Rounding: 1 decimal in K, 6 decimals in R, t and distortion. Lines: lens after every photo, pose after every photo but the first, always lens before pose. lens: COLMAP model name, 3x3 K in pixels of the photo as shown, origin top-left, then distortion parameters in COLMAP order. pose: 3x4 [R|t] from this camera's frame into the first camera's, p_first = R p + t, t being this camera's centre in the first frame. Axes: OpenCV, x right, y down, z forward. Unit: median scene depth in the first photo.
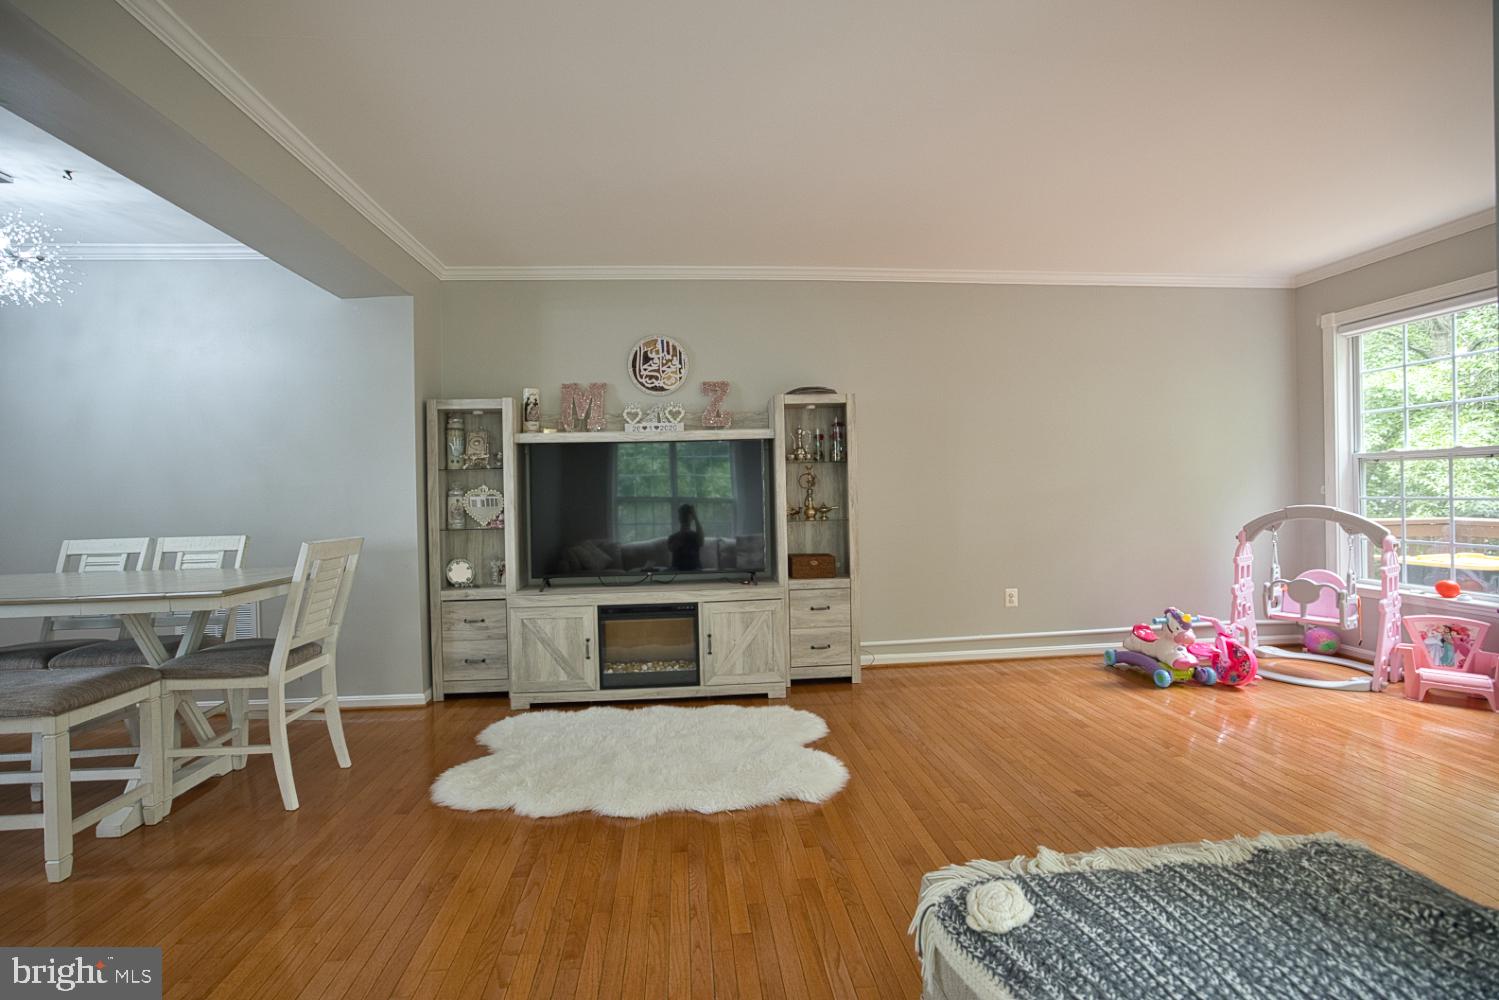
lens RADIAL K [[643.2, 0, 731.8], [0, 643.2, 494.6], [0, 0, 1]] dist [-0.048660, 0.019039]
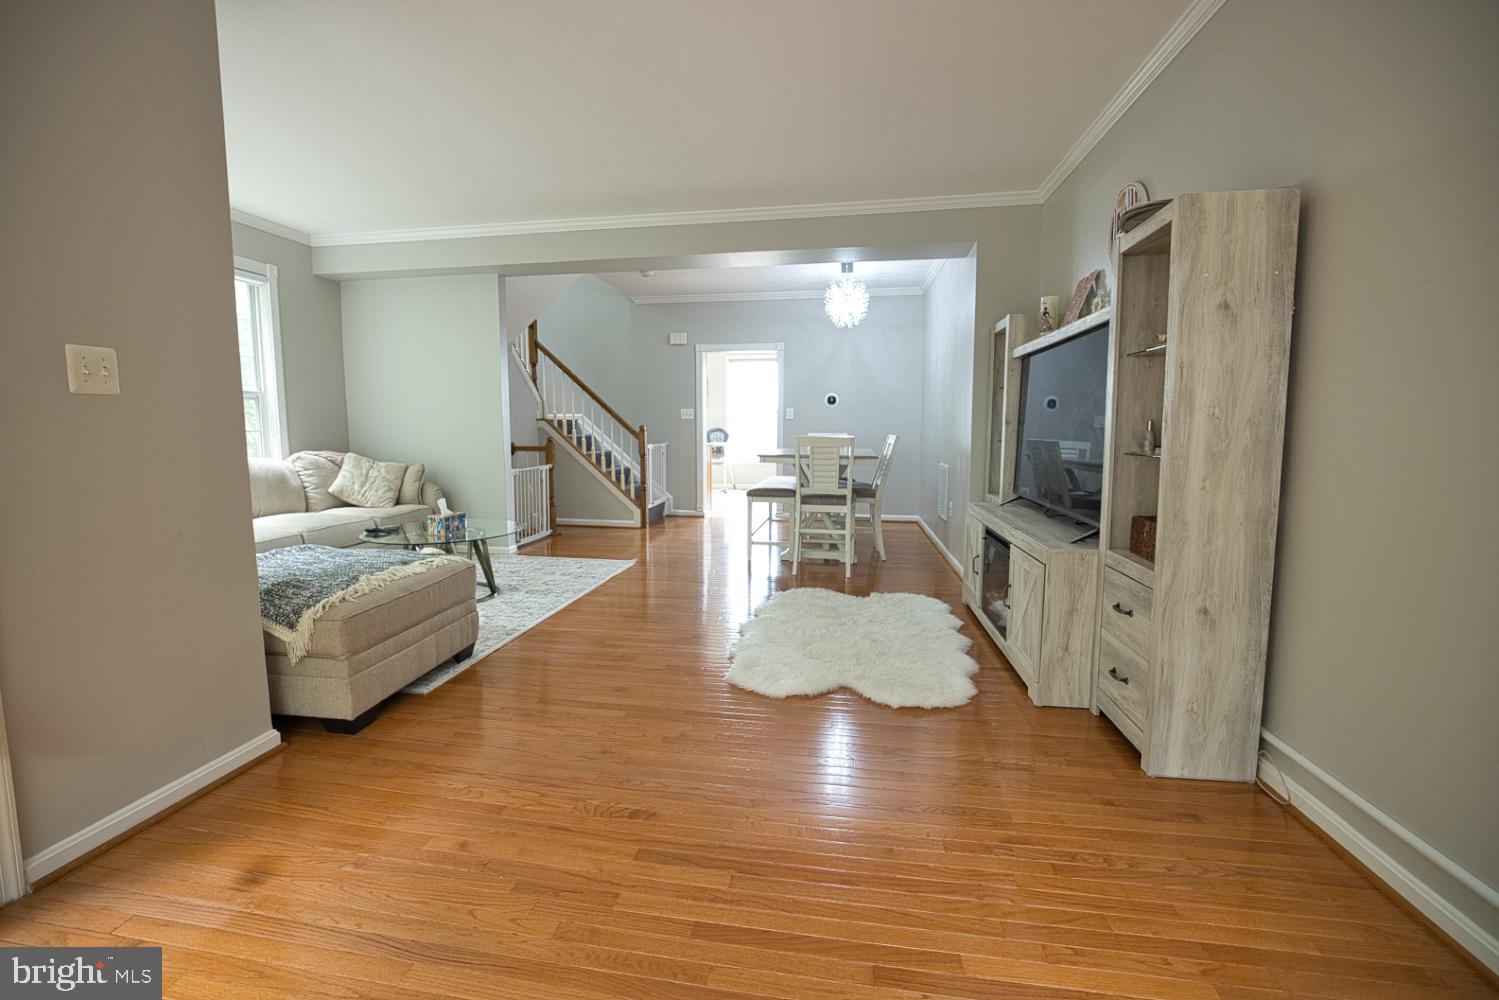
lens RADIAL K [[643.2, 0, 731.8], [0, 643.2, 494.6], [0, 0, 1]] dist [-0.048660, 0.019039]
pose [[-0.245364, 0.122964, -0.961601, 0.794496], [0.000802, 0.991948, 0.126641, 0.005956], [0.969431, 0.030302, -0.243487, 0.844178]]
